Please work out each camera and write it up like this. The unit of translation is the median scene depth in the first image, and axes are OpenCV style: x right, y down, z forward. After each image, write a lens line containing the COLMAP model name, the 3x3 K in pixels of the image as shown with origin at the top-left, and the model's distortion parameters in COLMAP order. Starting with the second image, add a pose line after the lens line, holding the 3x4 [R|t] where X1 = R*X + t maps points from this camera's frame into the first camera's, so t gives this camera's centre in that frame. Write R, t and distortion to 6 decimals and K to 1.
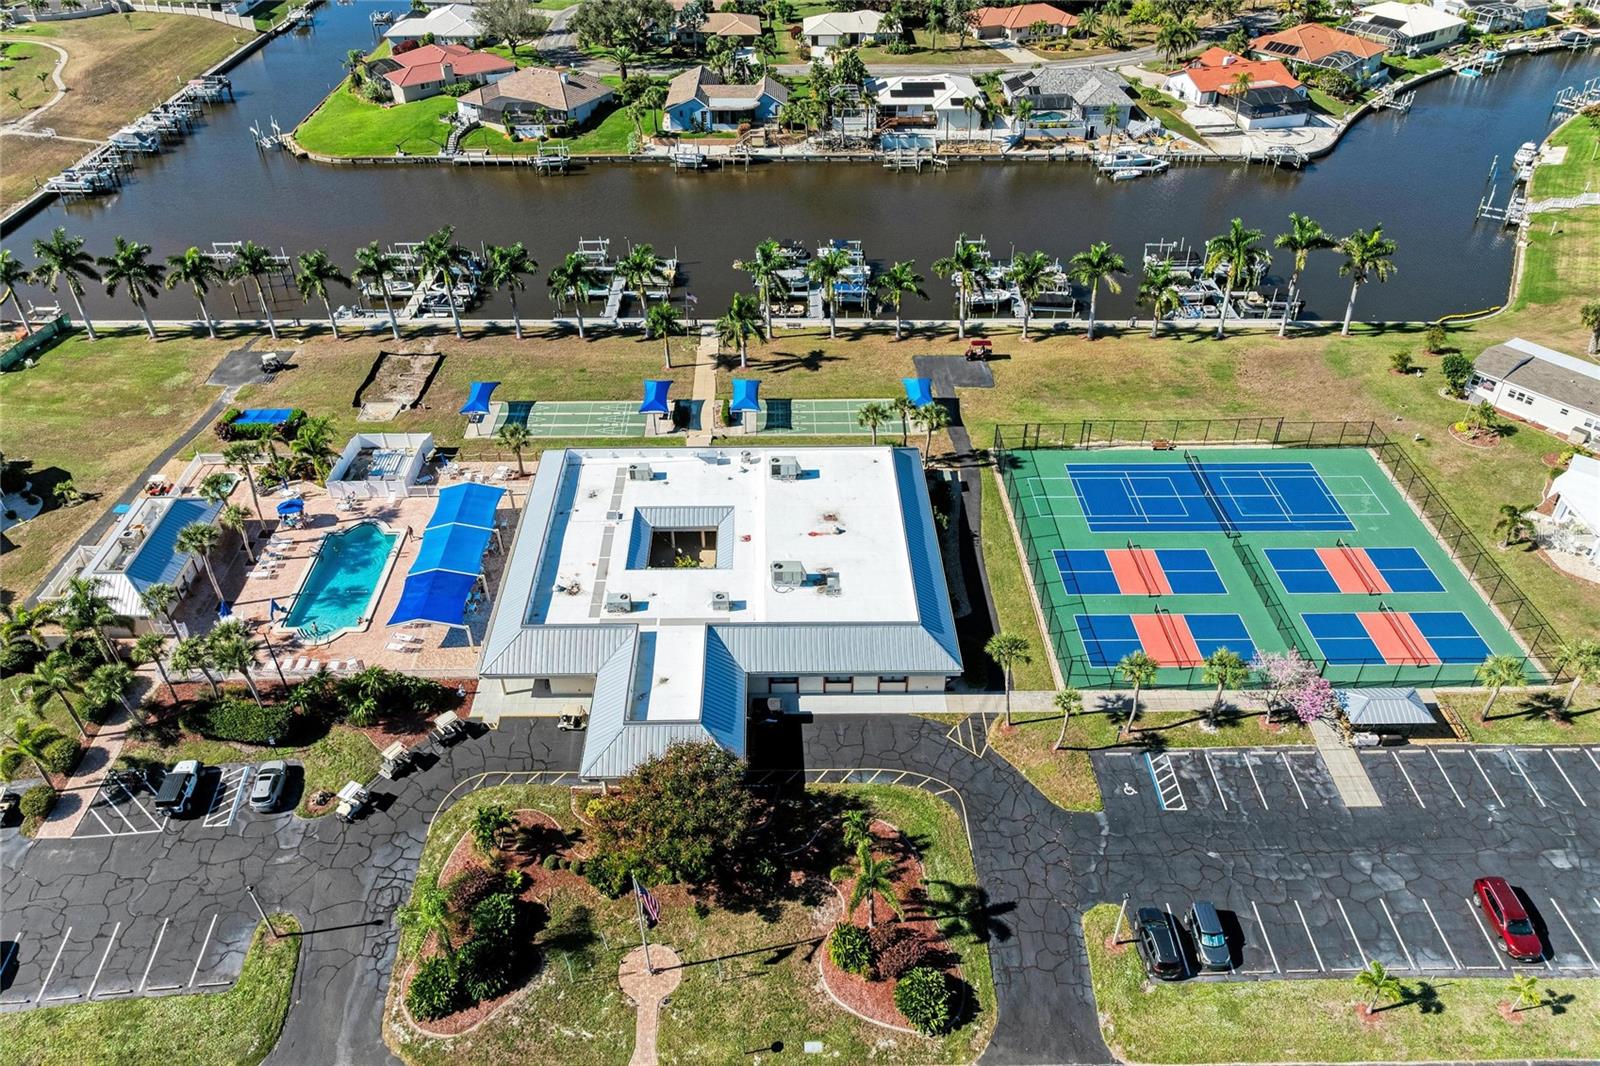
lens RADIAL K [[1122.1, 0, 760.5], [0, 1122.1, 527.8], [0, 0, 1]] dist [-0.038785, 0.030908]
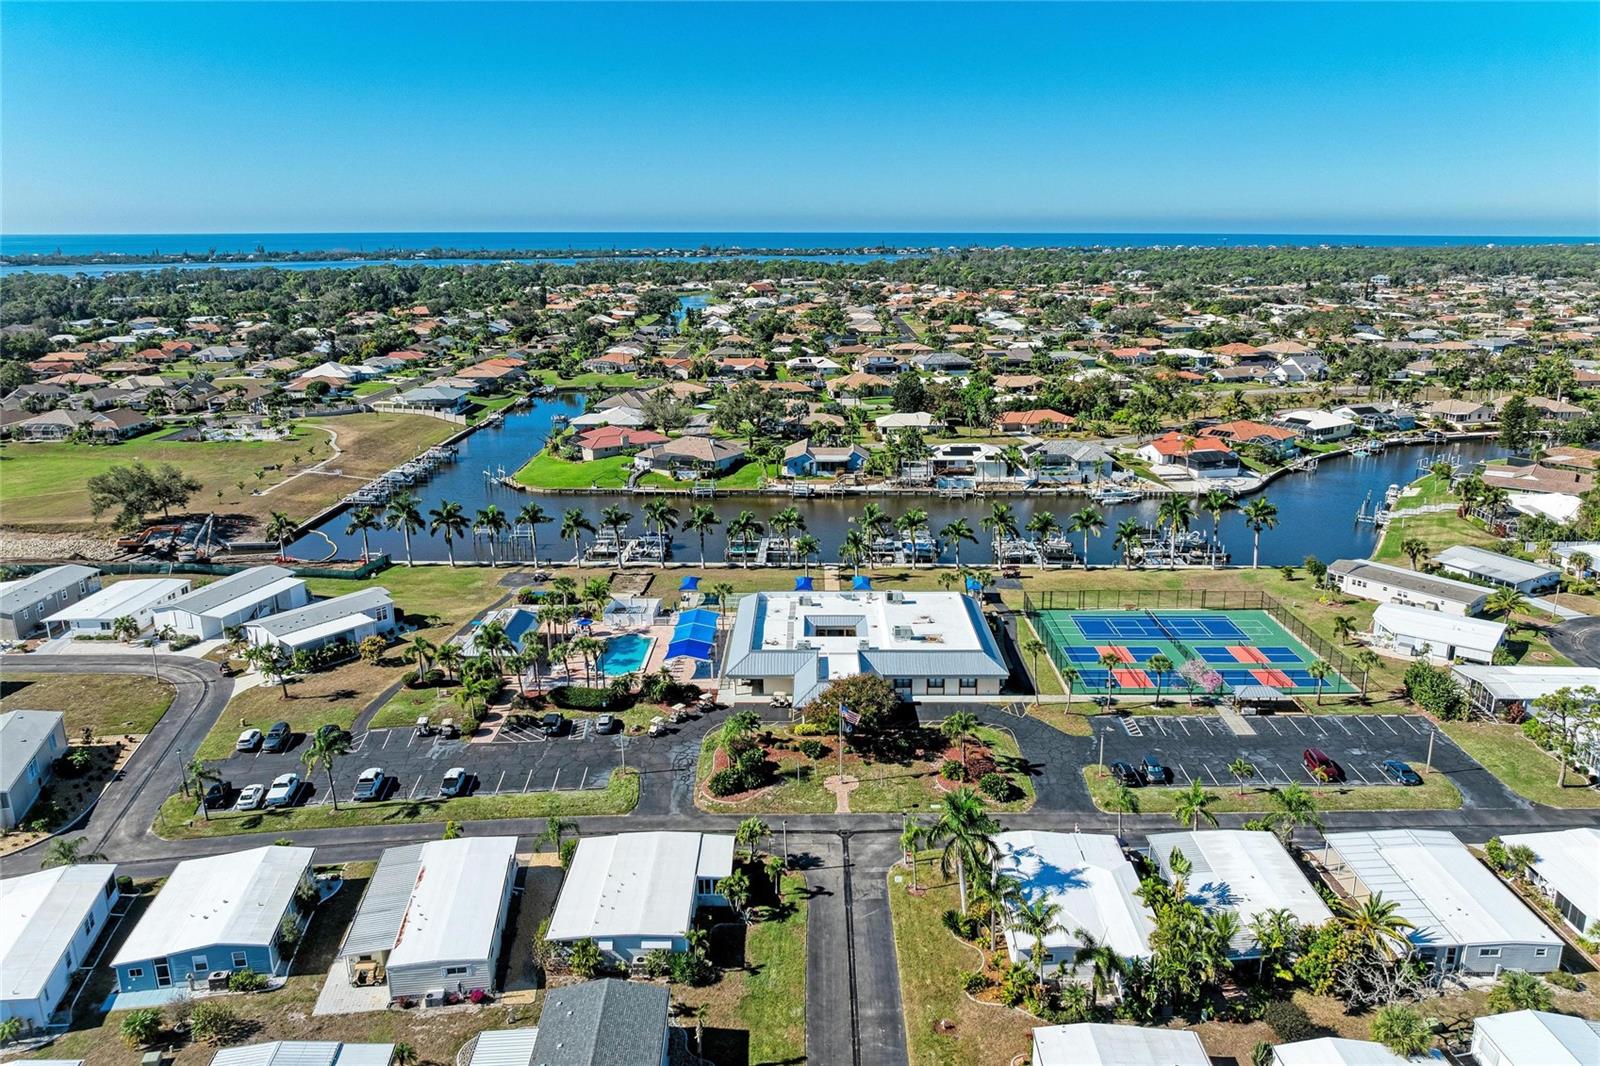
lens RADIAL K [[1126.3, 0, 815.6], [0, 1126.3, 510.5], [0, 0, 1]] dist [-0.000621, -0.041244]
pose [[0.999921, 0.010153, 0.007414, -0.109166], [-0.006385, 0.918123, -0.396244, 0.492970], [-0.010830, 0.396165, 0.918115, -0.571404]]
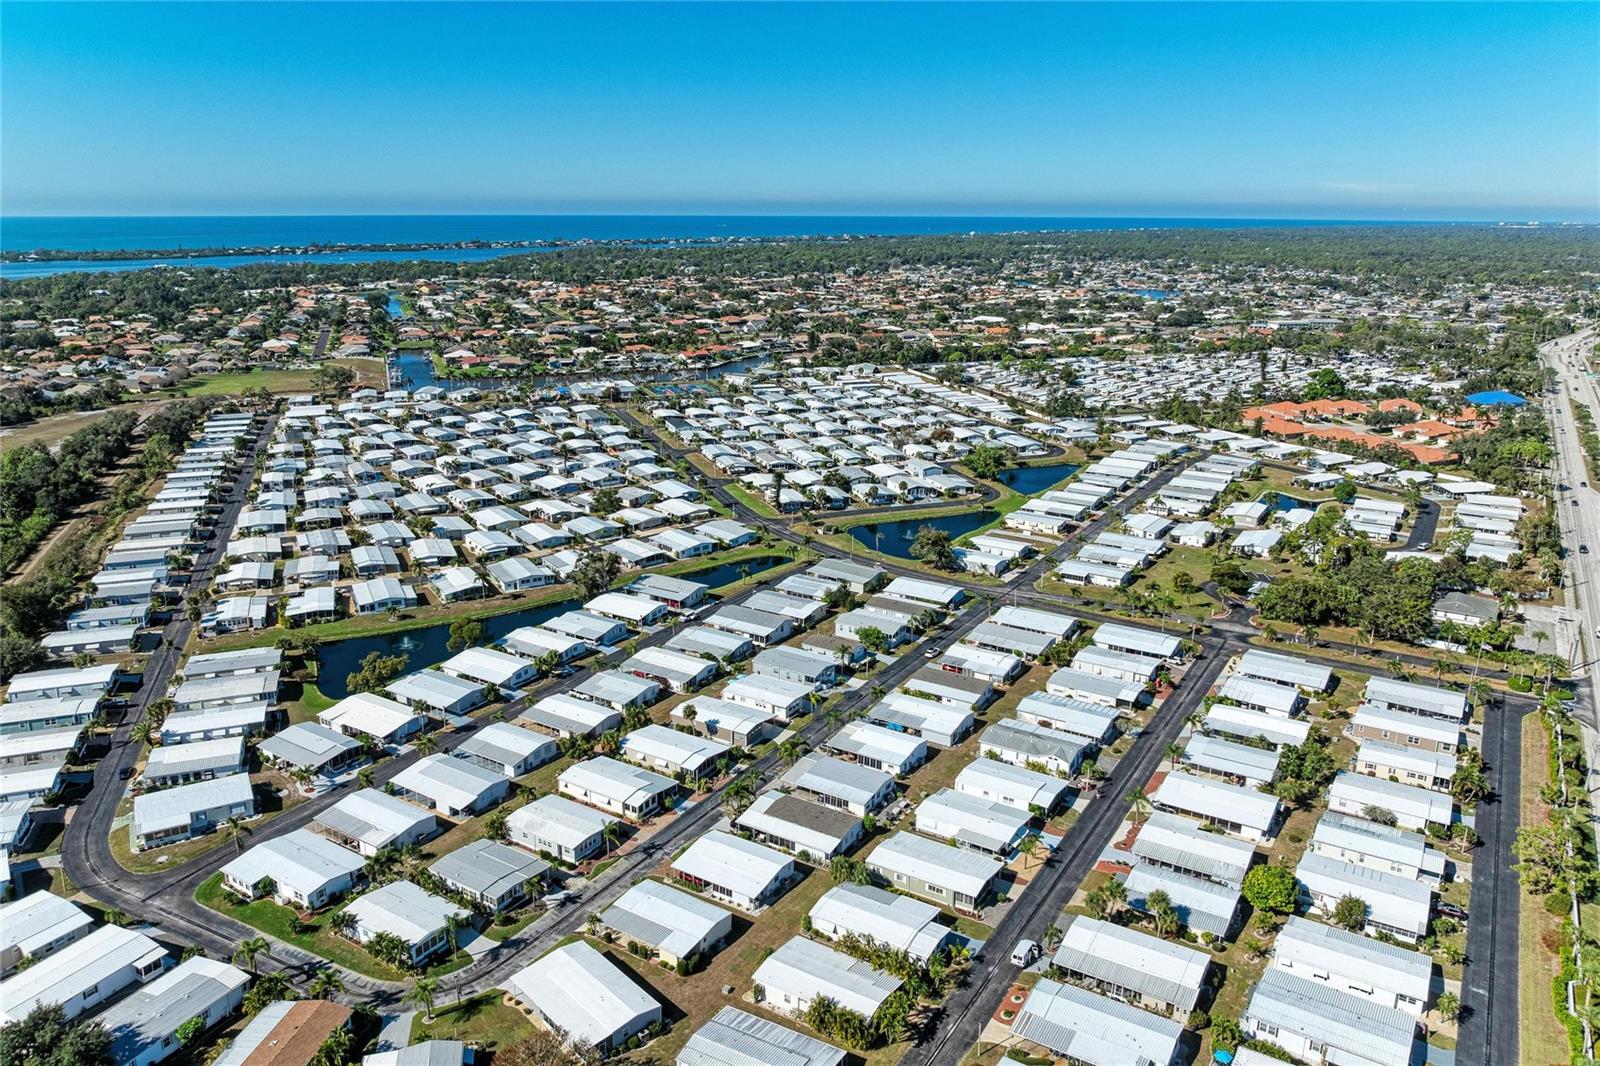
lens RADIAL K [[1136.1, 0, 796.5], [0, 1136.1, 489.7], [0, 0, 1]] dist [-0.007981, -0.023276]
pose [[0.937551, -0.070040, 0.340724, -1.264804], [0.200736, 0.908902, -0.365517, 3.162216], [-0.284084, 0.411086, 0.866201, -4.776725]]
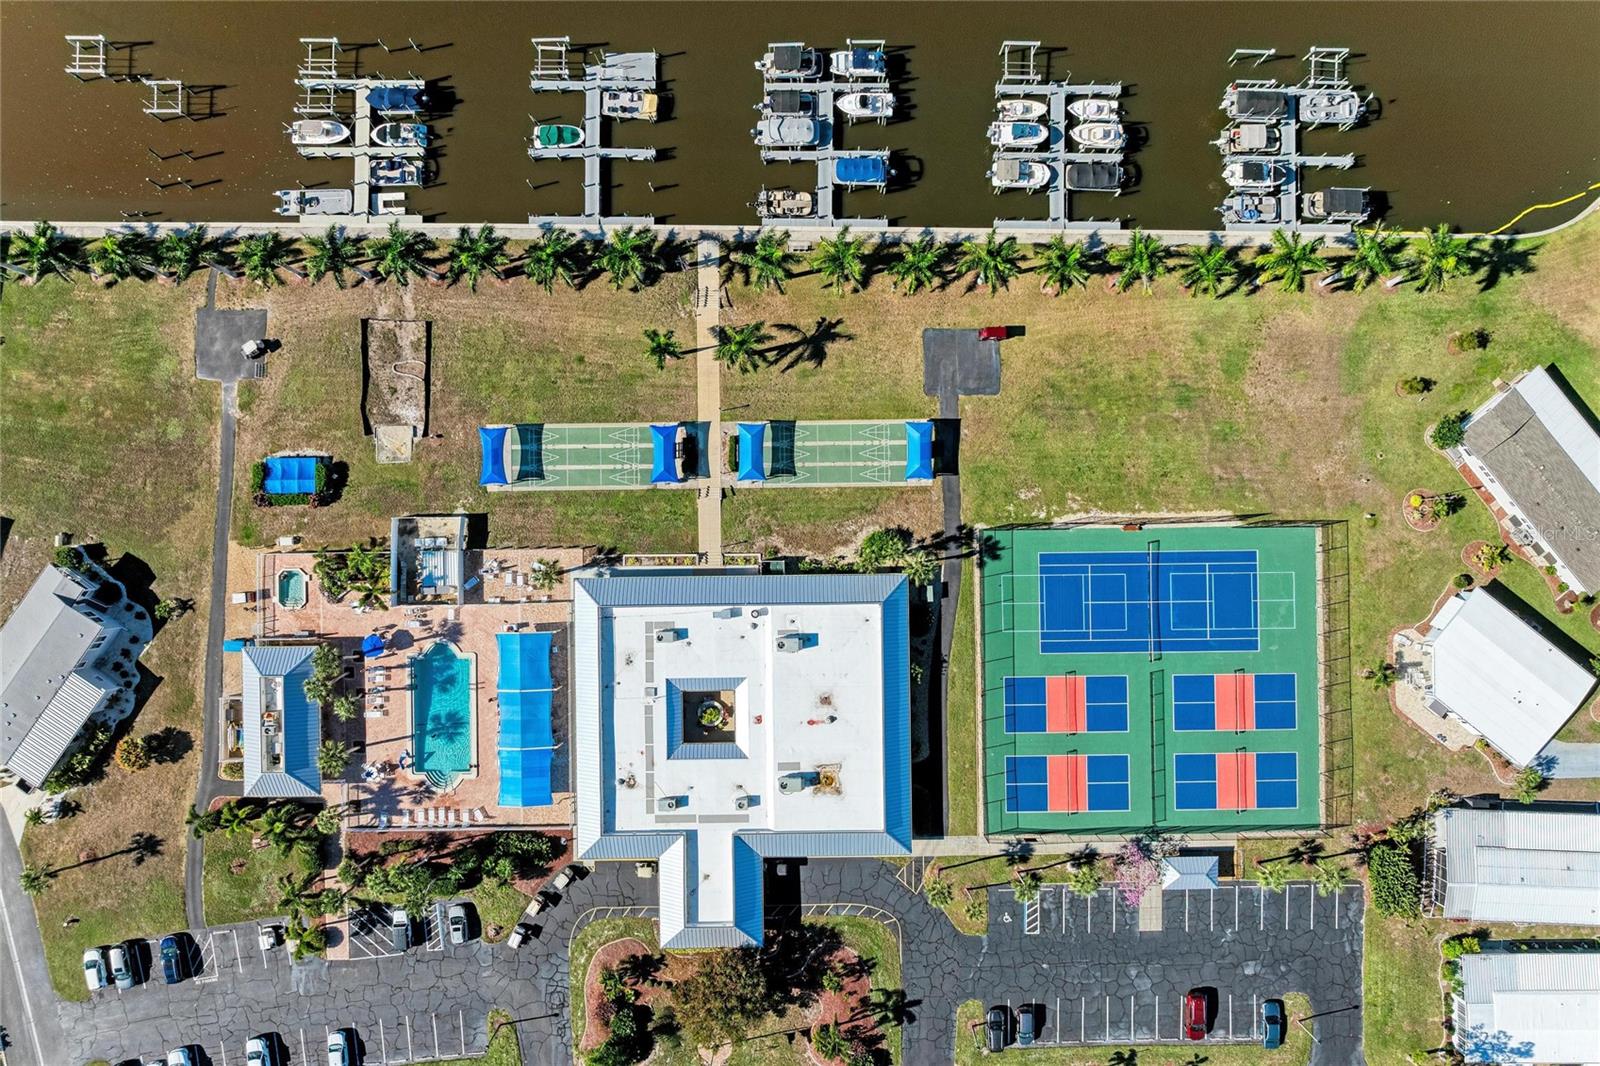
lens RADIAL K [[1119.8, 0, 800.0], [0, 1119.8, 533.0], [0, 0, 1]] dist [-0.000269, -0.042634]
pose [[0.999835, -0.015193, 0.009923, 0.024531], [0.001431, 0.611151, 0.791513, -1.083525], [-0.018089, -0.791368, 0.611072, 0.376914]]
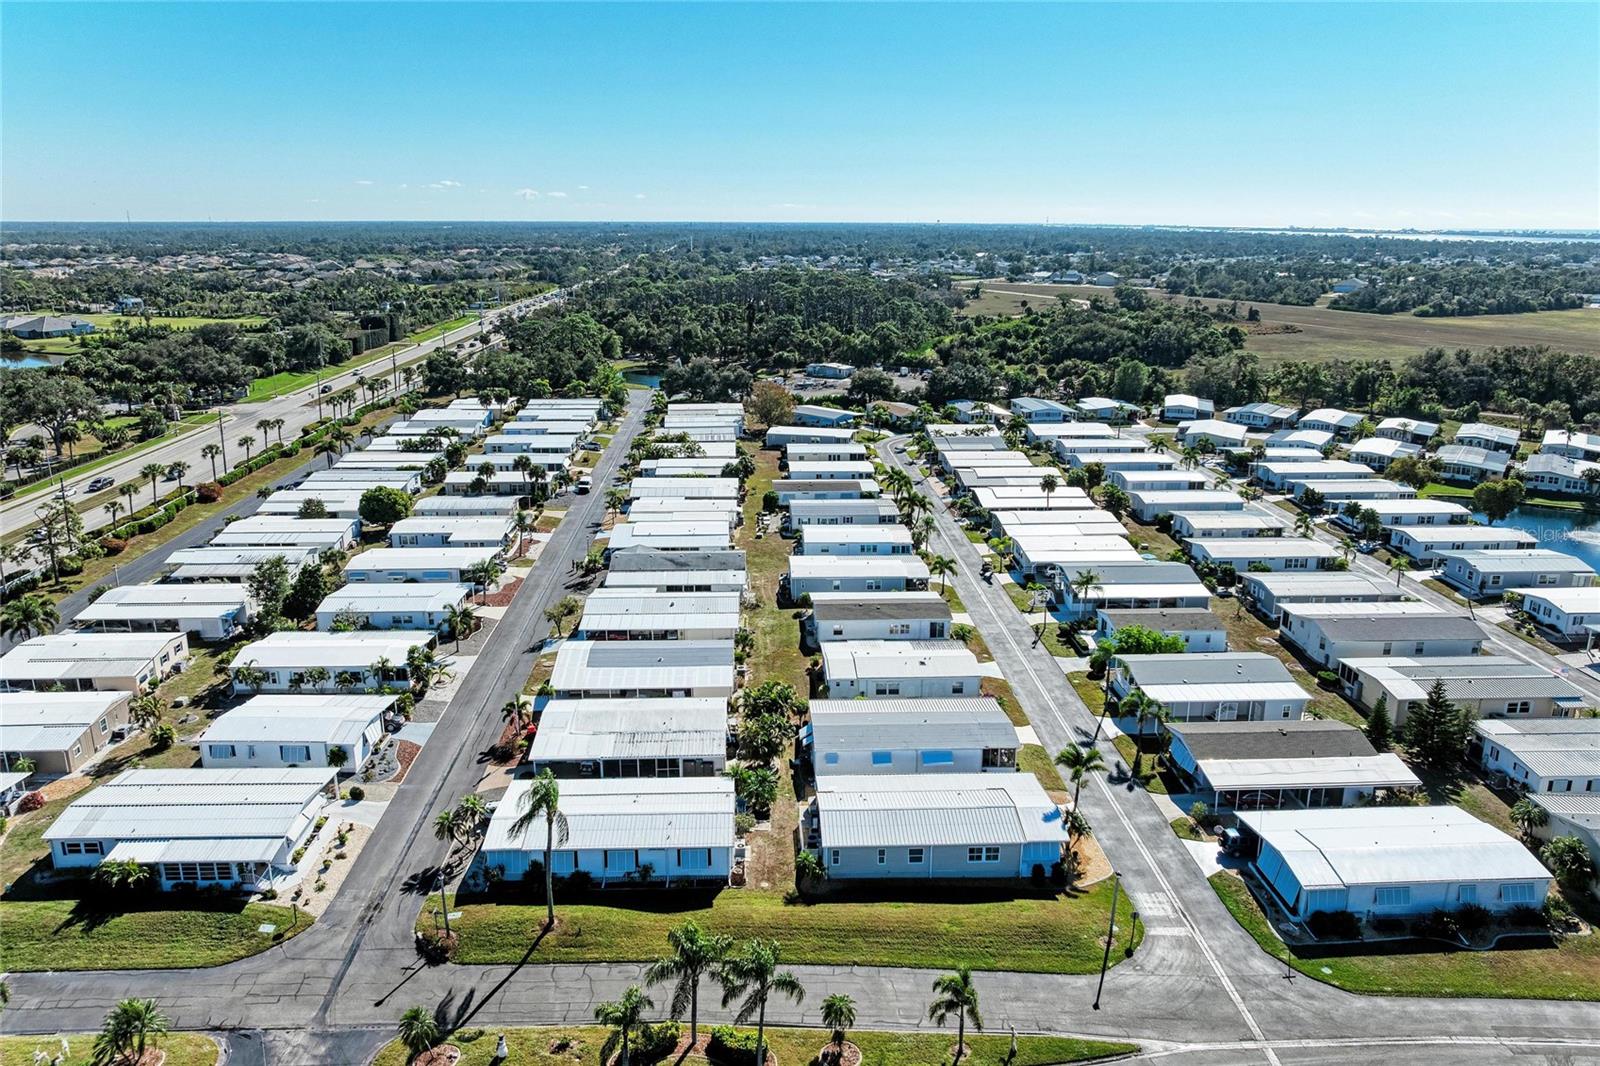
lens RADIAL K [[1126.3, 0, 815.6], [0, 1126.3, 510.5], [0, 0, 1]] dist [-0.000621, -0.041244]
pose [[-0.567025, 0.214825, -0.795194, 1.021819], [-0.498641, 0.678876, 0.538965, 1.895965], [0.655621, 0.702123, -0.277819, -2.269684]]
